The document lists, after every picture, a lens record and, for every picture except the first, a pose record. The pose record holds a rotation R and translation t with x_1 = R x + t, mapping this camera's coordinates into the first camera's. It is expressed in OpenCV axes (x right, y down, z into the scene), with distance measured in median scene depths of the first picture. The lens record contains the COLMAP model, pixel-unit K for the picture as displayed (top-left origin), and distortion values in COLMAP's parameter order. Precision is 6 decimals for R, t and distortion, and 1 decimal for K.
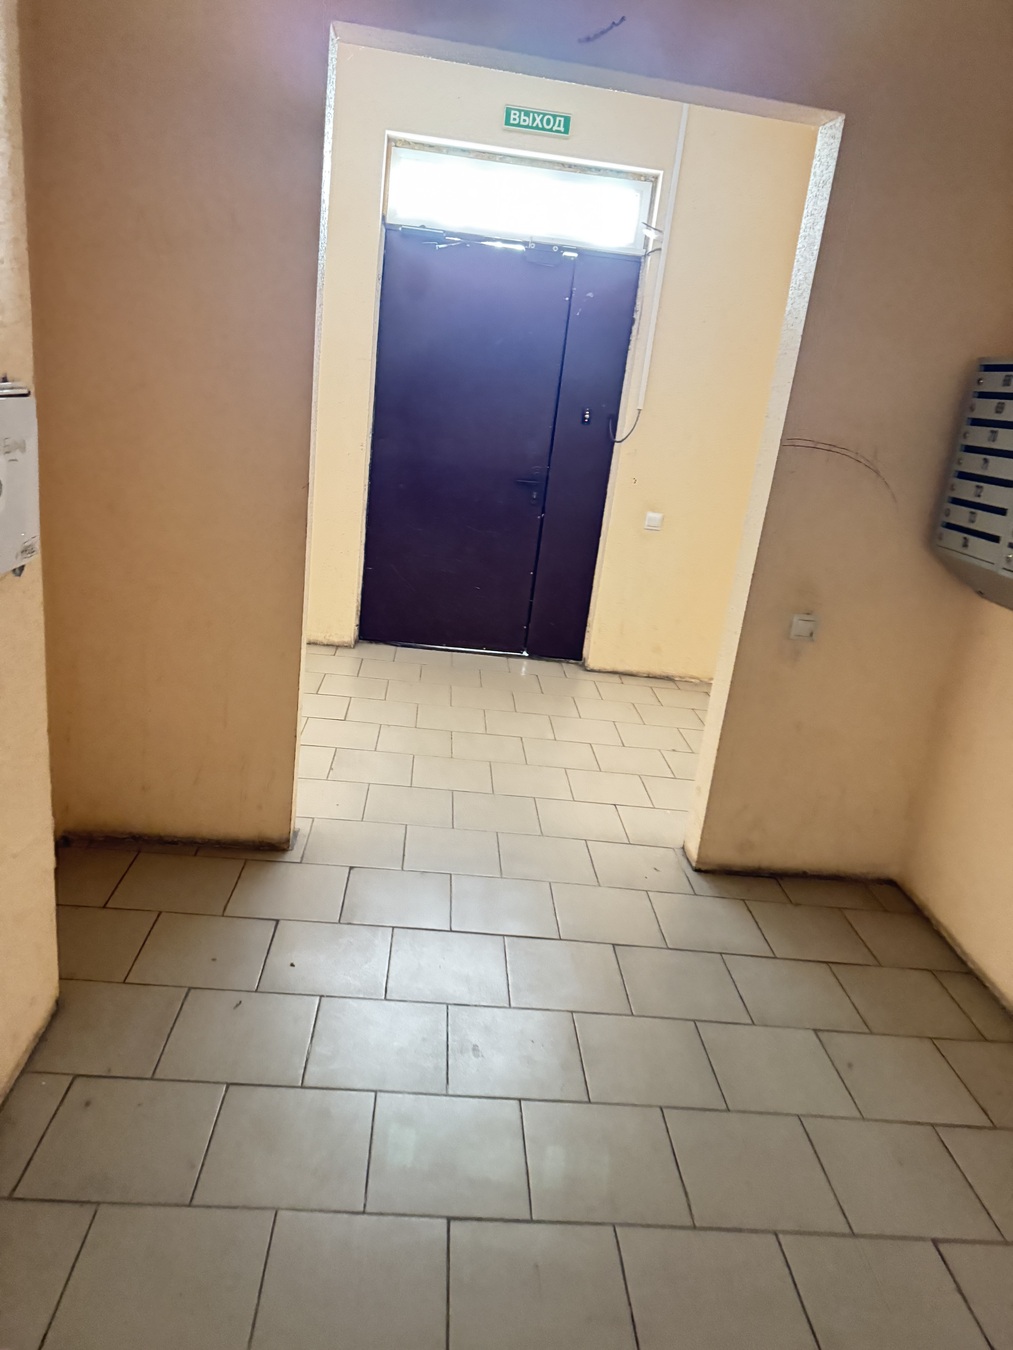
lens RADIAL K [[938.8, 0, 503.0], [0, 938.8, 681.7], [0, 0, 1]] dist [0.002589, -0.002725]
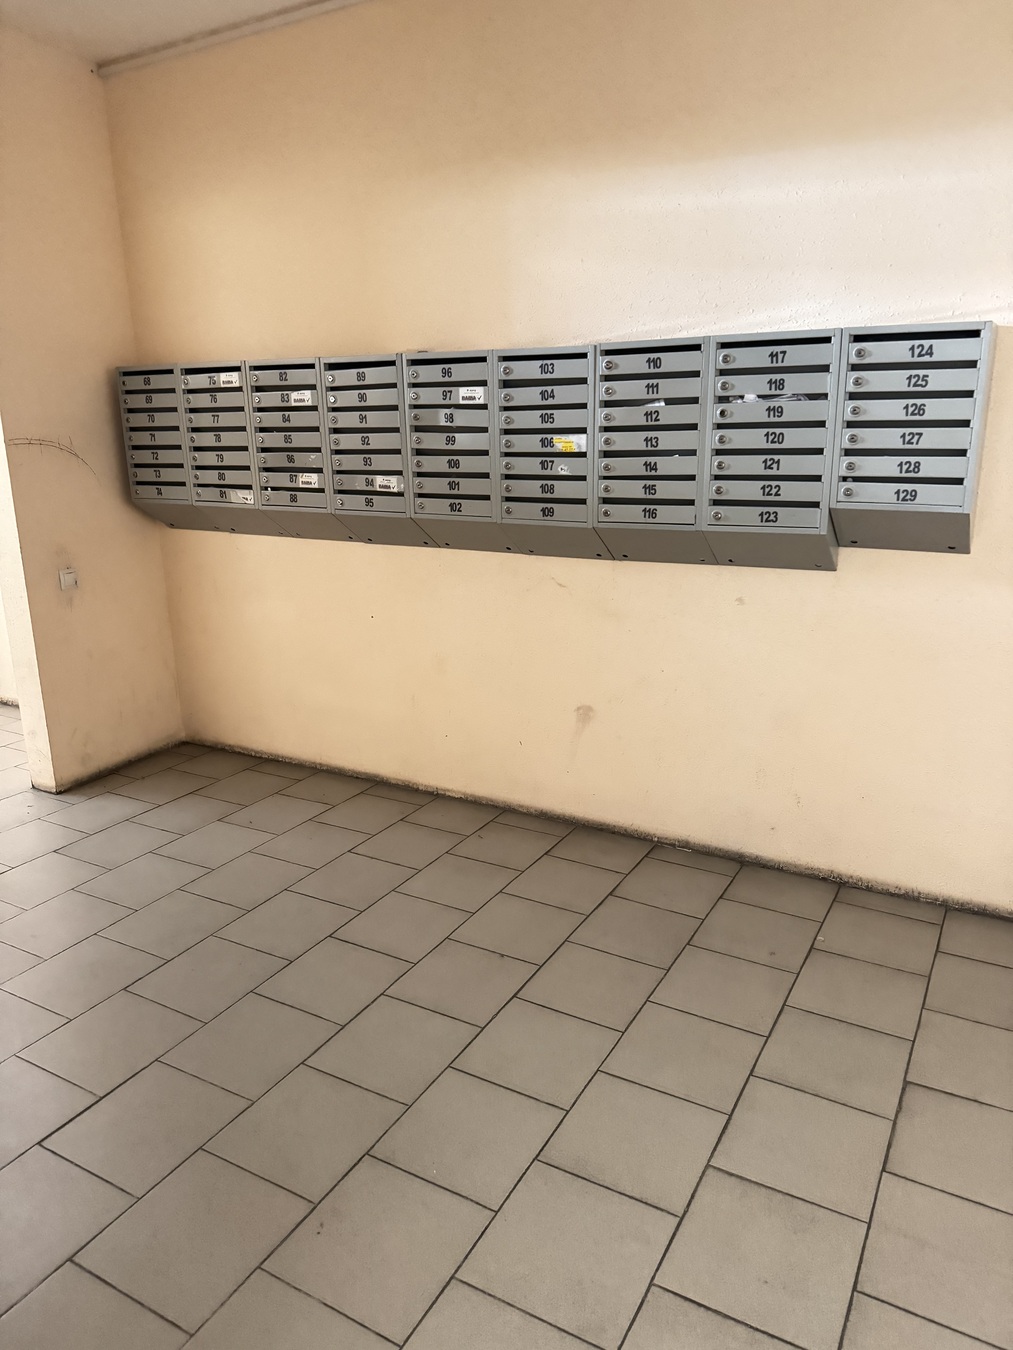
lens RADIAL K [[938.8, 0, 509.3], [0, 938.8, 675.8], [0, 0, 1]] dist [0.002589, -0.002725]
pose [[0.527176, -0.334705, 0.781062, -0.440111], [0.327568, 0.928167, 0.176652, 0.038397], [-0.784082, 0.162725, 0.598946, -0.253218]]
